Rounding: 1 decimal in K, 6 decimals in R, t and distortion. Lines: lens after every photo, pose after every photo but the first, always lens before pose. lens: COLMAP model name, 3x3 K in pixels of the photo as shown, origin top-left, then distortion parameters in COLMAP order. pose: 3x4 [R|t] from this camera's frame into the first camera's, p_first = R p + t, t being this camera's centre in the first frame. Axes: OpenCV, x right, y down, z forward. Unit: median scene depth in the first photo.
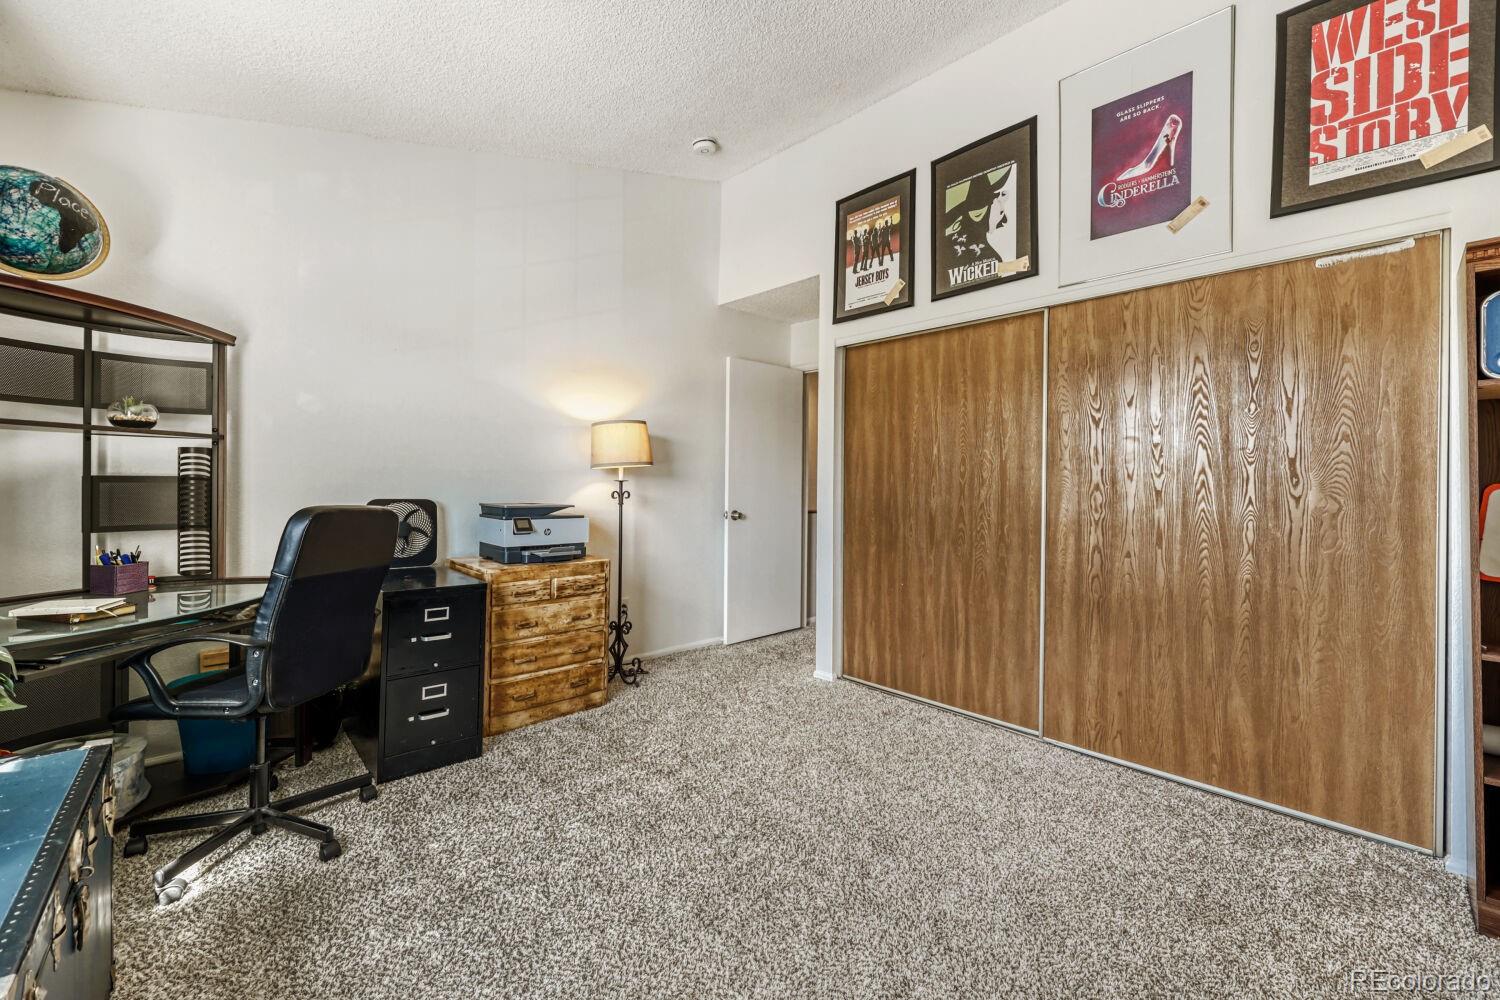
lens RADIAL K [[624.4, 0, 754.2], [0, 624.4, 488.2], [0, 0, 1]] dist [-0.000367, 0.000047]
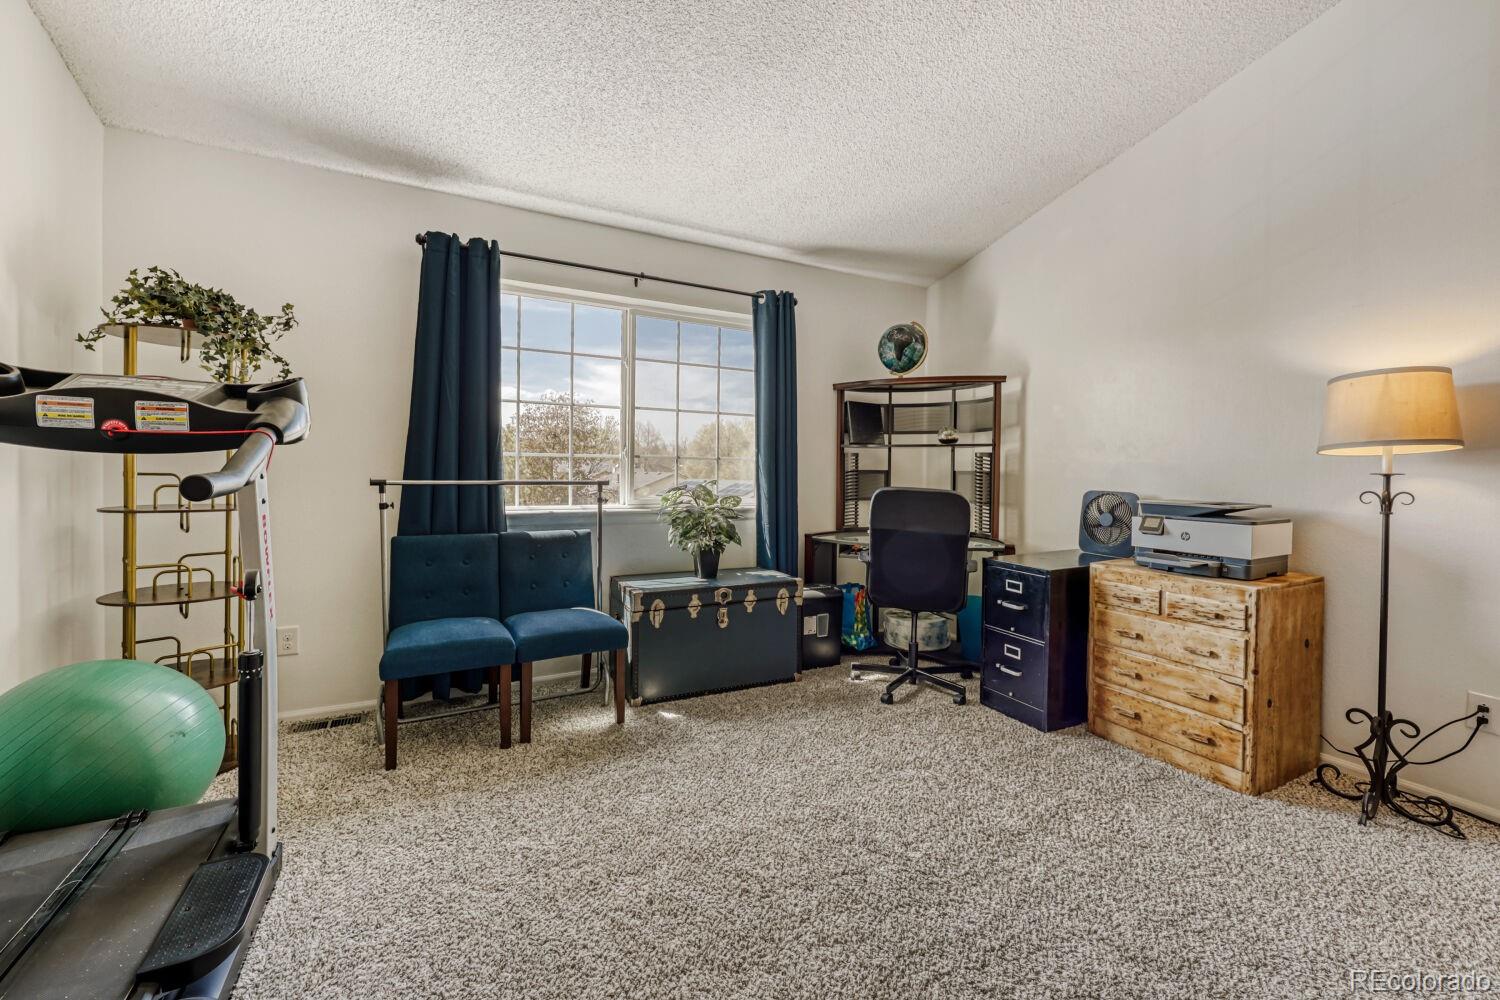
lens RADIAL K [[624.4, 0, 754.2], [0, 624.4, 488.2], [0, 0, 1]] dist [-0.000367, 0.000047]
pose [[-0.273584, 0.012540, -0.961766, 0.680773], [-0.027480, 0.999405, 0.020847, 0.006441], [0.961455, 0.032133, -0.273077, 0.769170]]
